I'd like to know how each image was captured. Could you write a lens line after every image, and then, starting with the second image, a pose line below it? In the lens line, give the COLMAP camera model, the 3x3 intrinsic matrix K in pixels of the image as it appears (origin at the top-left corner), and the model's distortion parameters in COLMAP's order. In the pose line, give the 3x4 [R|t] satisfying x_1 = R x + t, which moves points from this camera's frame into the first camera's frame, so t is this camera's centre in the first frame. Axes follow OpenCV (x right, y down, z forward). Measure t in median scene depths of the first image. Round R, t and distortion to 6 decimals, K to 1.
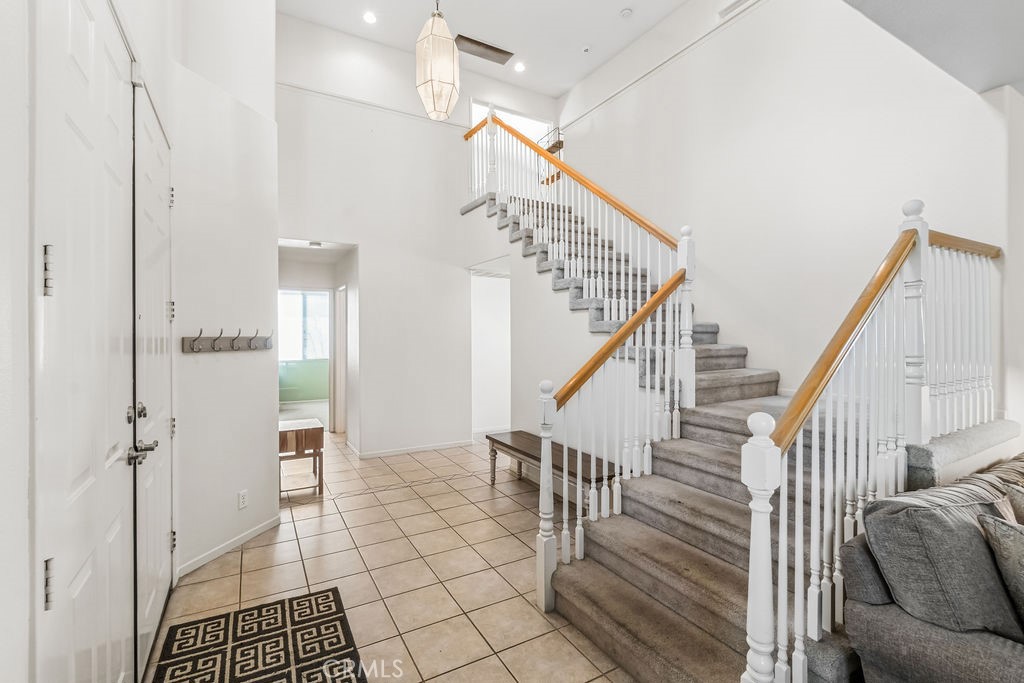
lens RADIAL K [[457.7, 0, 512.0], [0, 457.7, 341.5], [0, 0, 1]] dist [-0.001029, 0.000027]
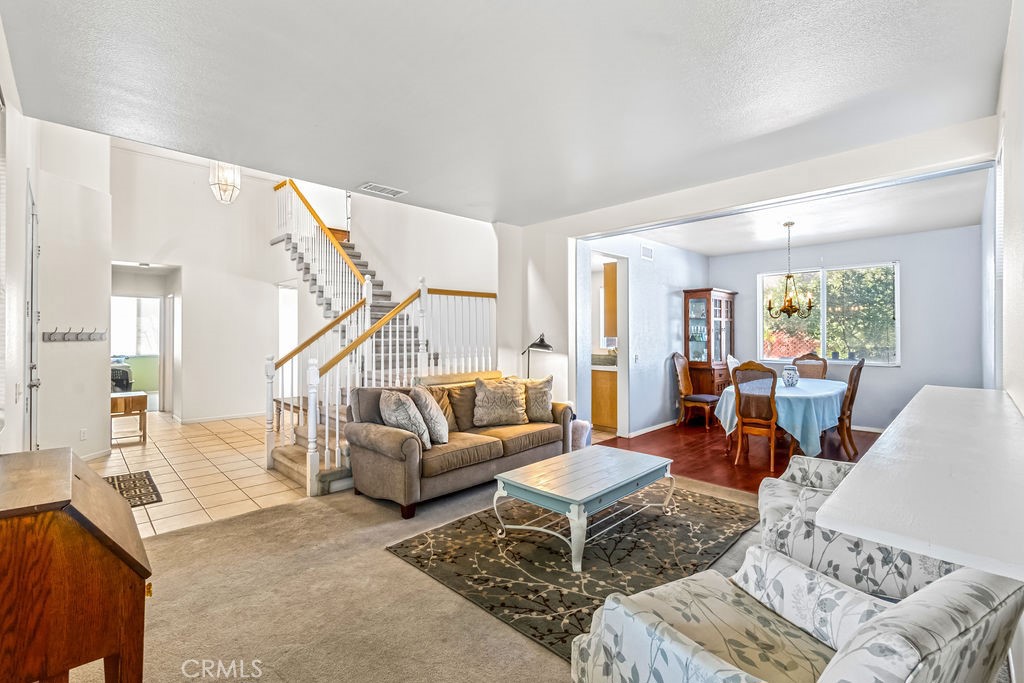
lens RADIAL K [[448.5, 0, 510.3], [0, 448.5, 336.1], [0, 0, 1]] dist [-0.002993, -0.000333]
pose [[0.966992, 0.000875, 0.254804, 0.466902], [0.002439, 0.999916, -0.012693, 0.026717], [-0.254794, 0.012896, 0.966909, -0.918289]]
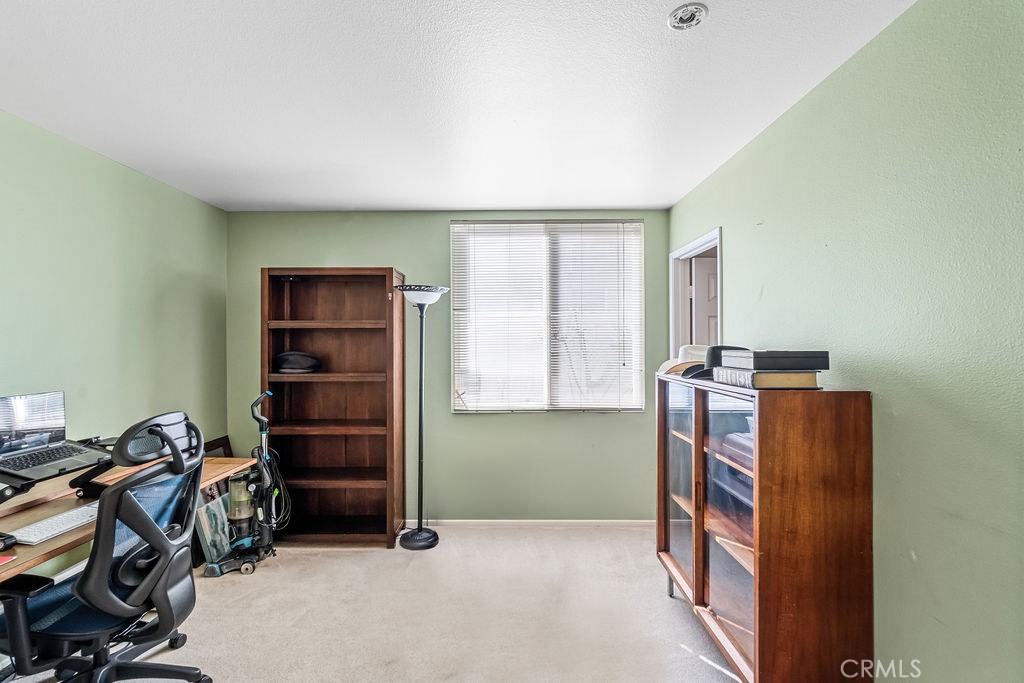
lens RADIAL K [[448.5, 0, 510.3], [0, 448.5, 336.1], [0, 0, 1]] dist [-0.002993, -0.000333]
pose [[0.866048, -0.005474, -0.499932, -0.915329], [-0.005642, 0.999769, -0.020721, -0.038303], [0.499930, 0.020766, 0.865817, 2.023335]]
